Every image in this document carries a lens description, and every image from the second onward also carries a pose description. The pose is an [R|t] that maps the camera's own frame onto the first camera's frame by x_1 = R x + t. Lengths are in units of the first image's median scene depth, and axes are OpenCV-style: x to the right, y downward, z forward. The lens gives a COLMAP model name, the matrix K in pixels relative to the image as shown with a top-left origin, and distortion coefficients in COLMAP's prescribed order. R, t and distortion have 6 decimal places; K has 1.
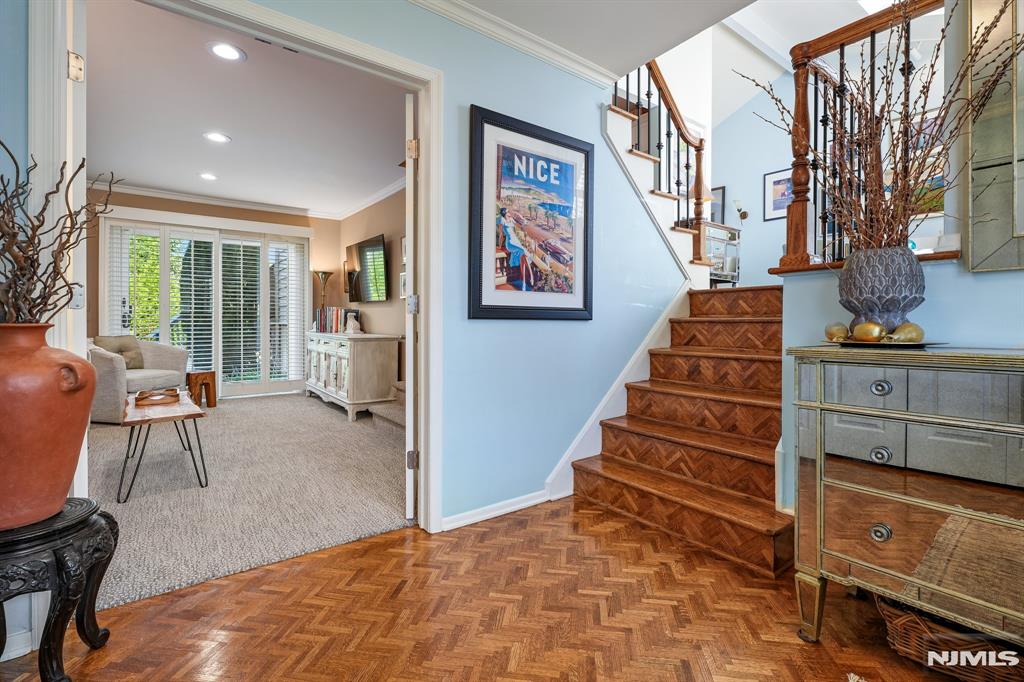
lens RADIAL K [[471.5, 0, 522.3], [0, 471.5, 323.7], [0, 0, 1]] dist [-0.014520, 0.000296]
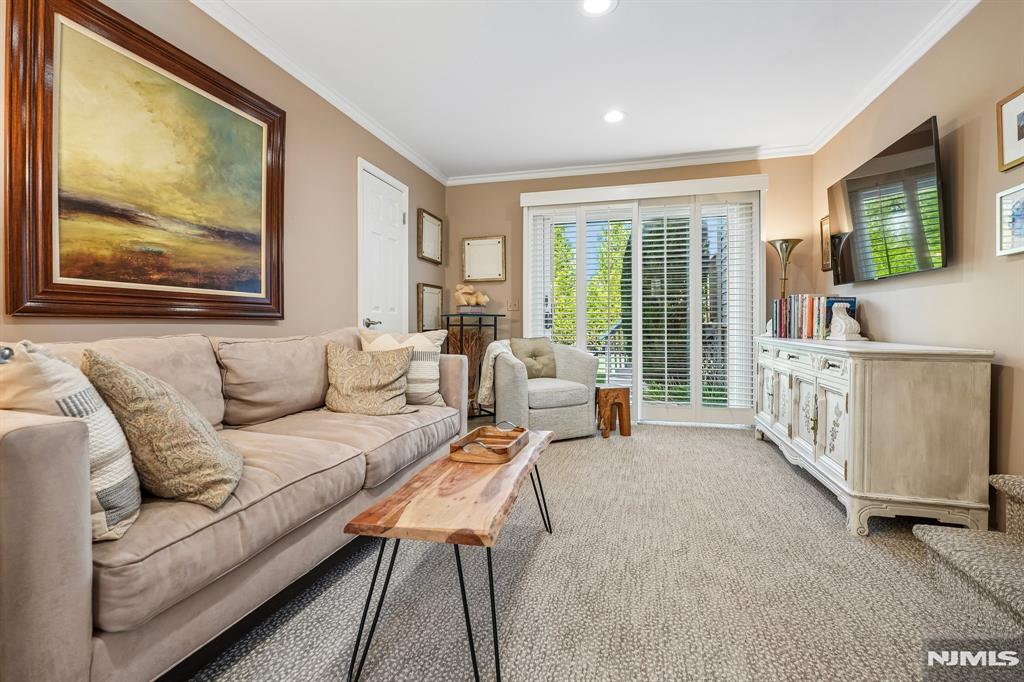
lens RADIAL K [[471.5, 0, 509.5], [0, 471.5, 328.1], [0, 0, 1]] dist [-0.014520, 0.000296]
pose [[0.610995, 0.000925, -0.791634, -0.175567], [-0.001904, 0.999998, -0.000301, 0.007205], [0.791632, 0.001692, 0.610995, 0.380807]]
